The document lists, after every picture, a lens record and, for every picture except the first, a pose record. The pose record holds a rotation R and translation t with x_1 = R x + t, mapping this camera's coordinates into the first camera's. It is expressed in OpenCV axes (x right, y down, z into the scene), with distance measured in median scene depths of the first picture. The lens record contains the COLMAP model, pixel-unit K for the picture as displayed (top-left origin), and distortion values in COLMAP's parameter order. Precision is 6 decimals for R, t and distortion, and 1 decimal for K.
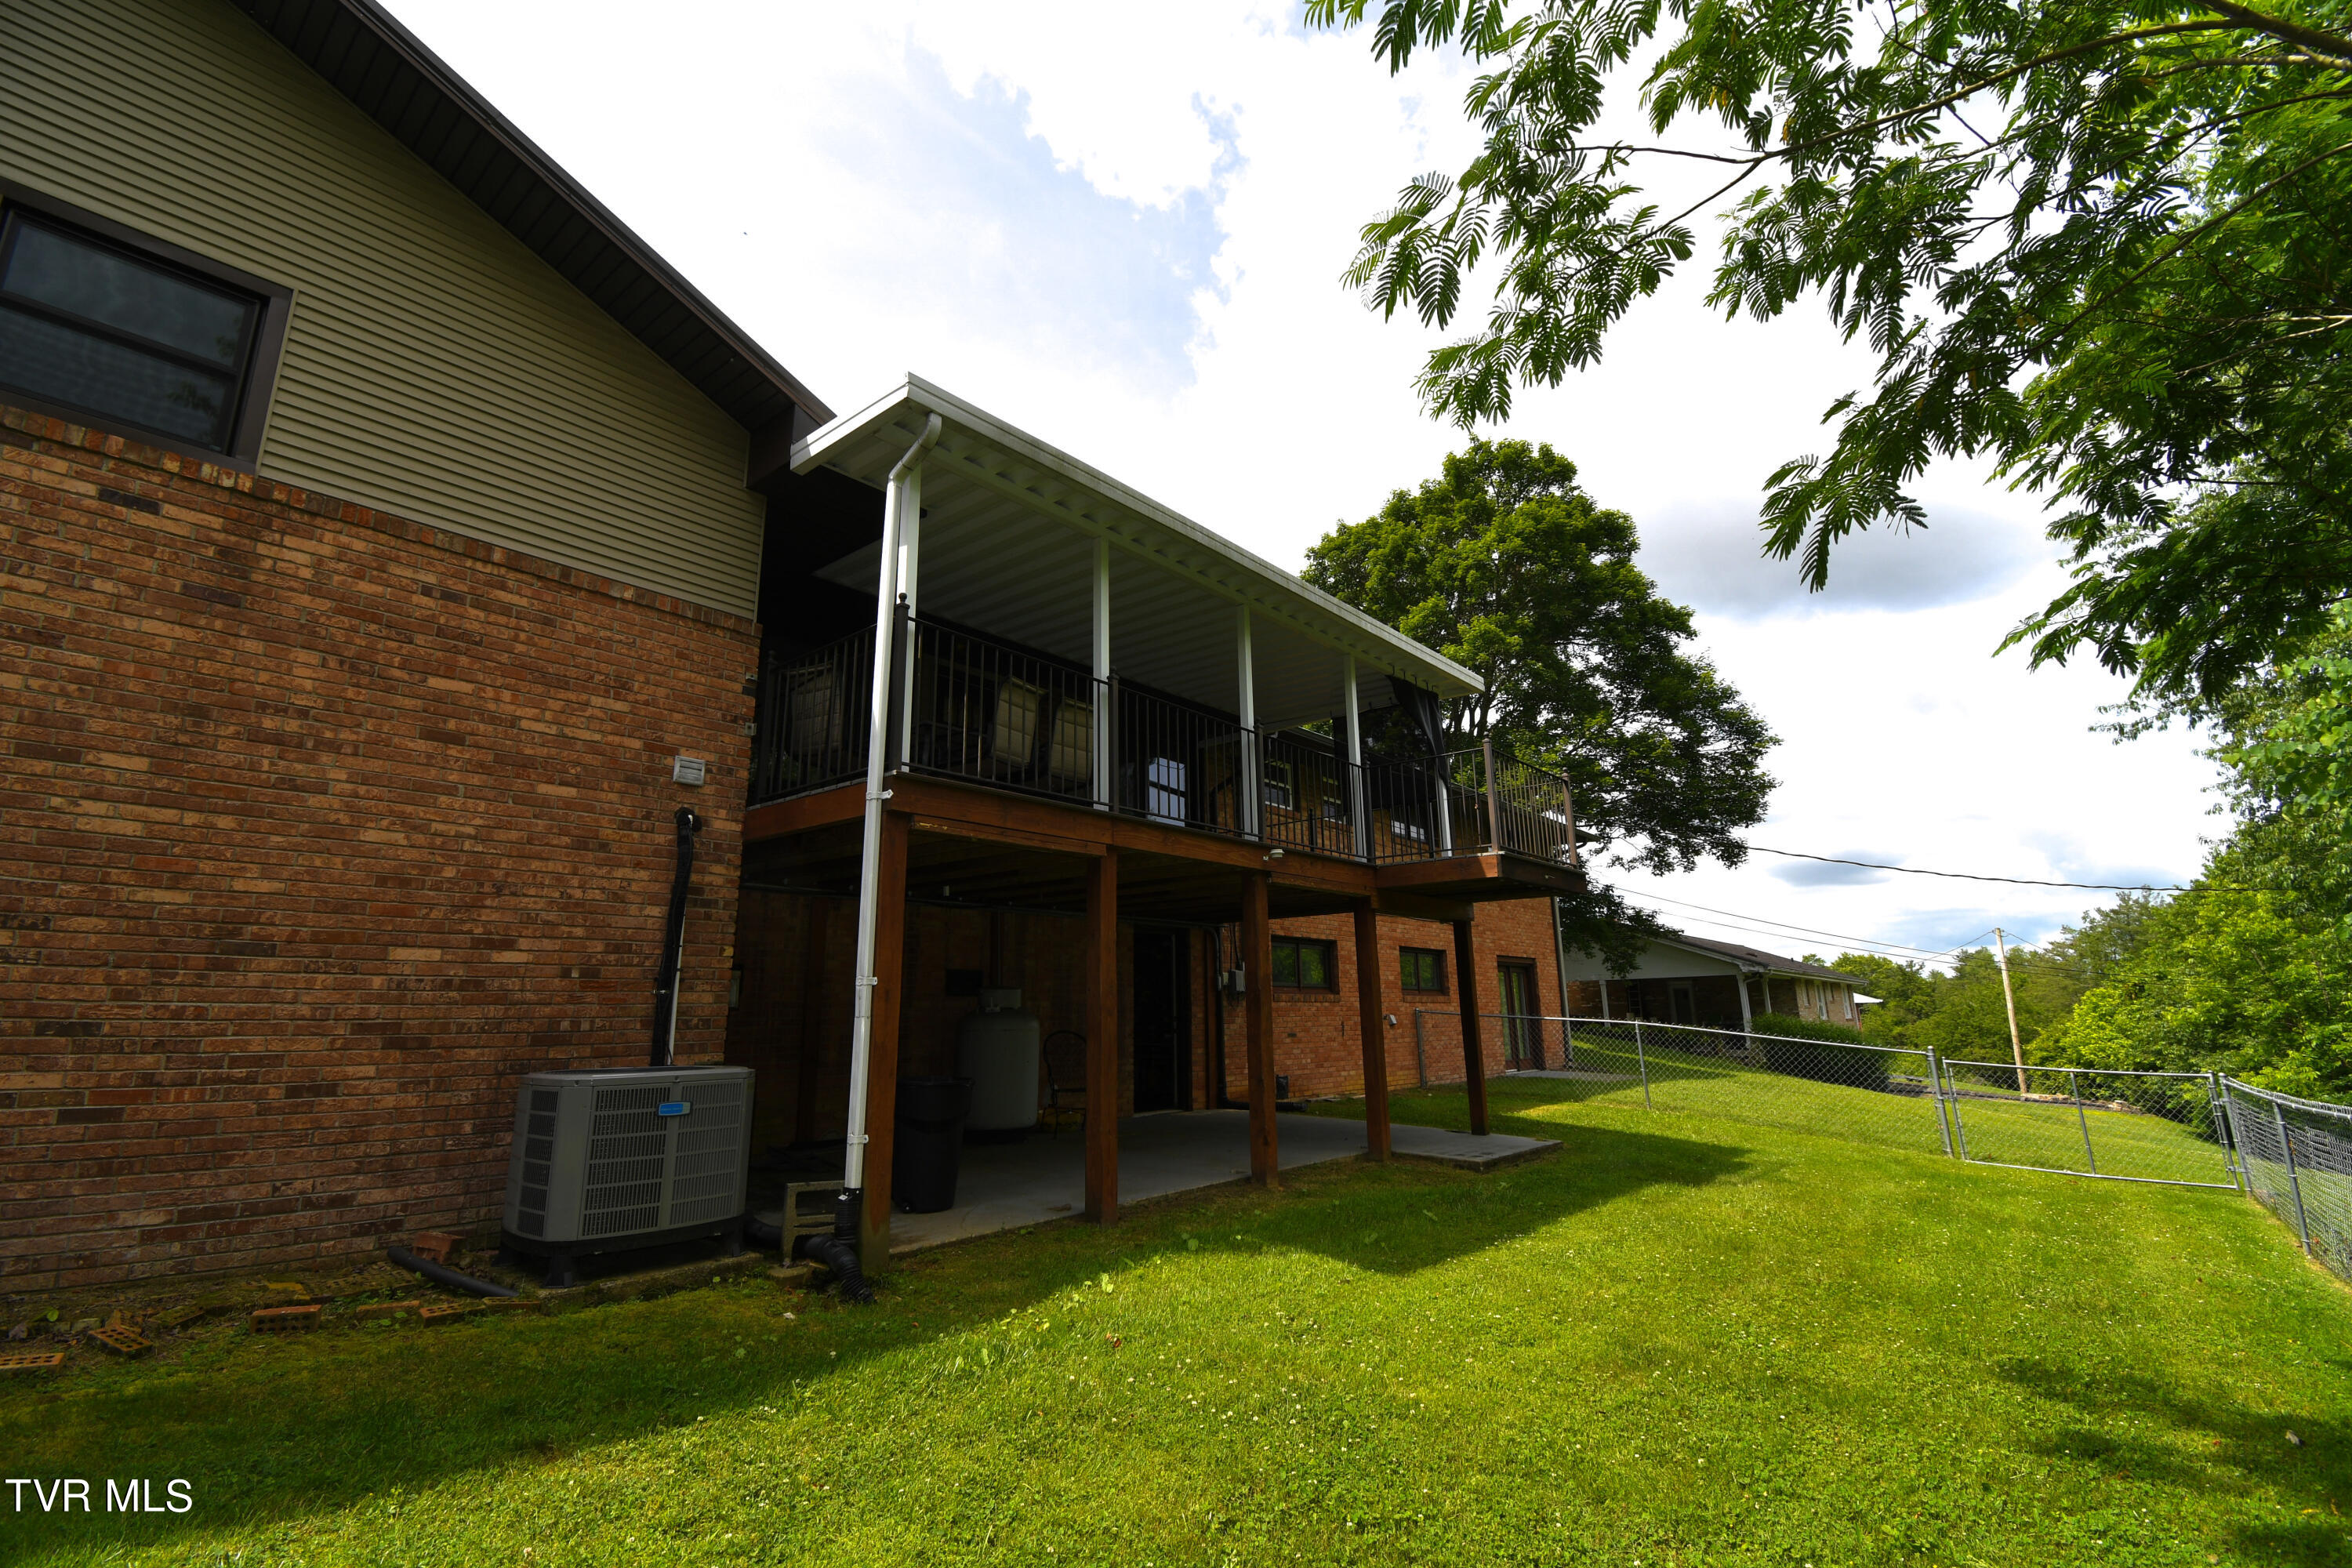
lens RADIAL K [[1045.2, 0, 1144.7], [0, 1045.2, 774.4], [0, 0, 1]] dist [-0.004394, -0.001023]
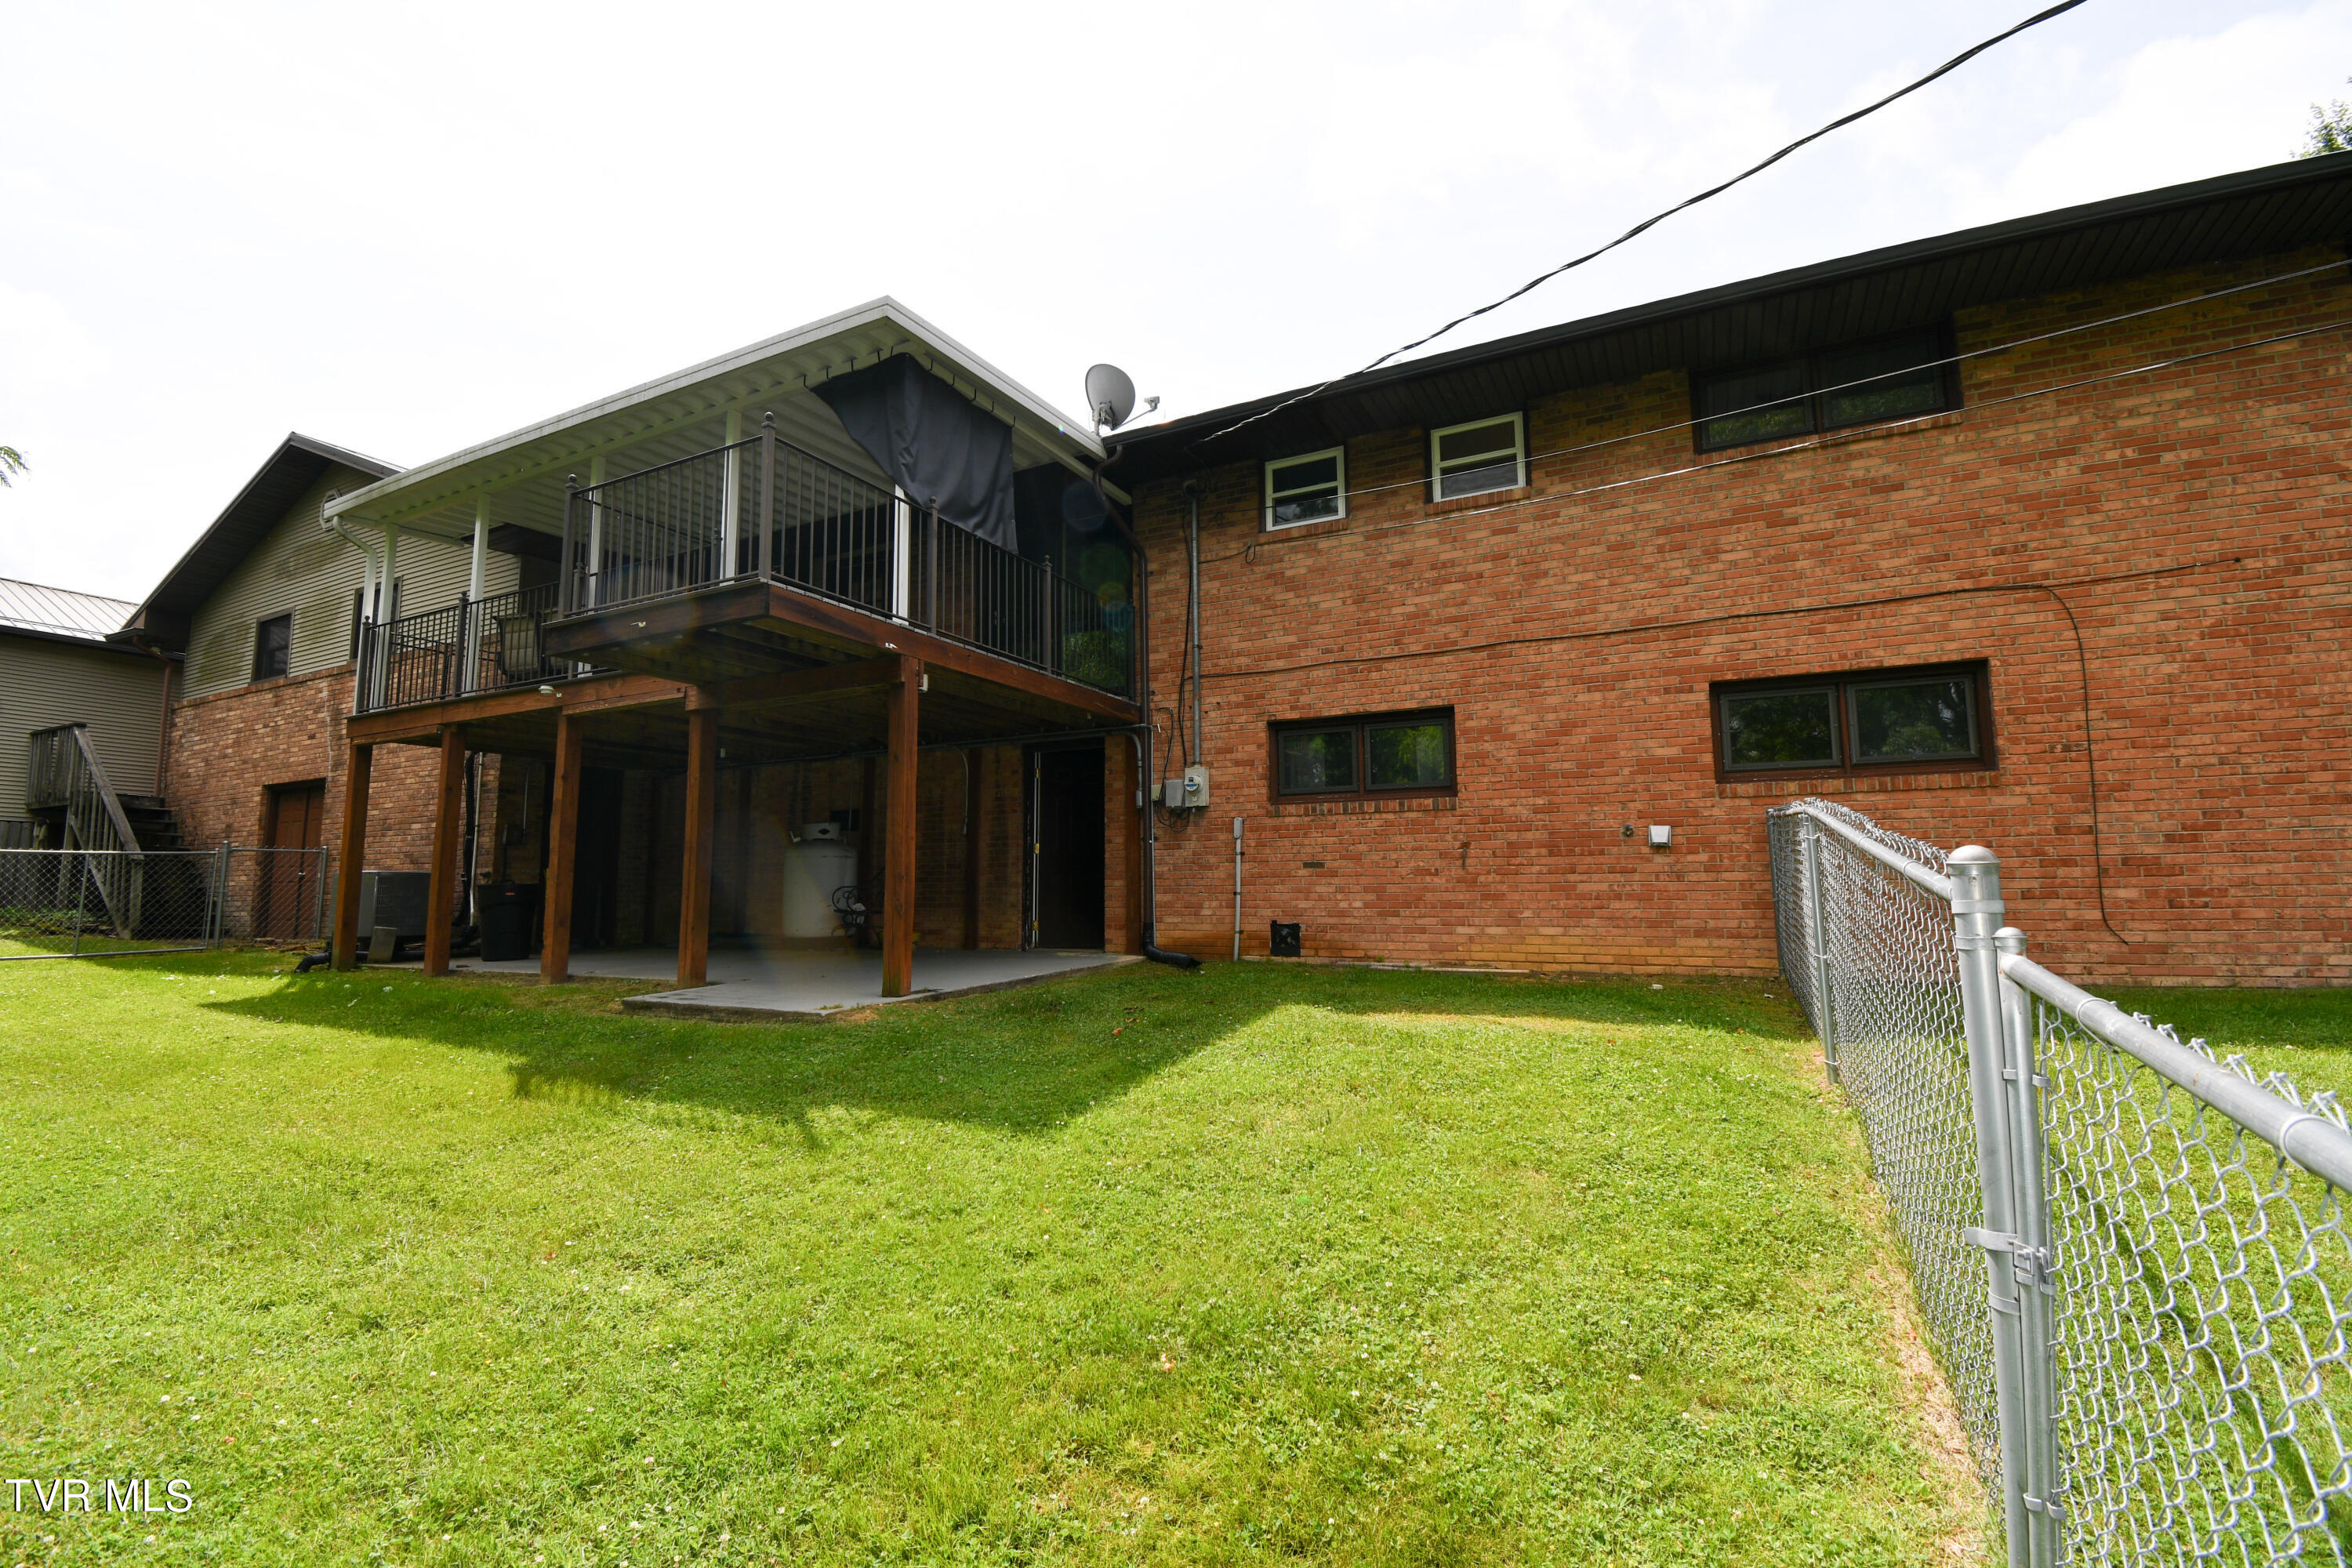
lens RADIAL K [[1045.2, 0, 1144.7], [0, 1045.2, 774.4], [0, 0, 1]] dist [-0.004394, -0.001023]
pose [[0.236419, -0.100267, -0.966464, 0.768039], [0.221980, 0.973930, -0.046741, 0.204892], [0.945955, -0.203485, 0.252513, 0.757994]]
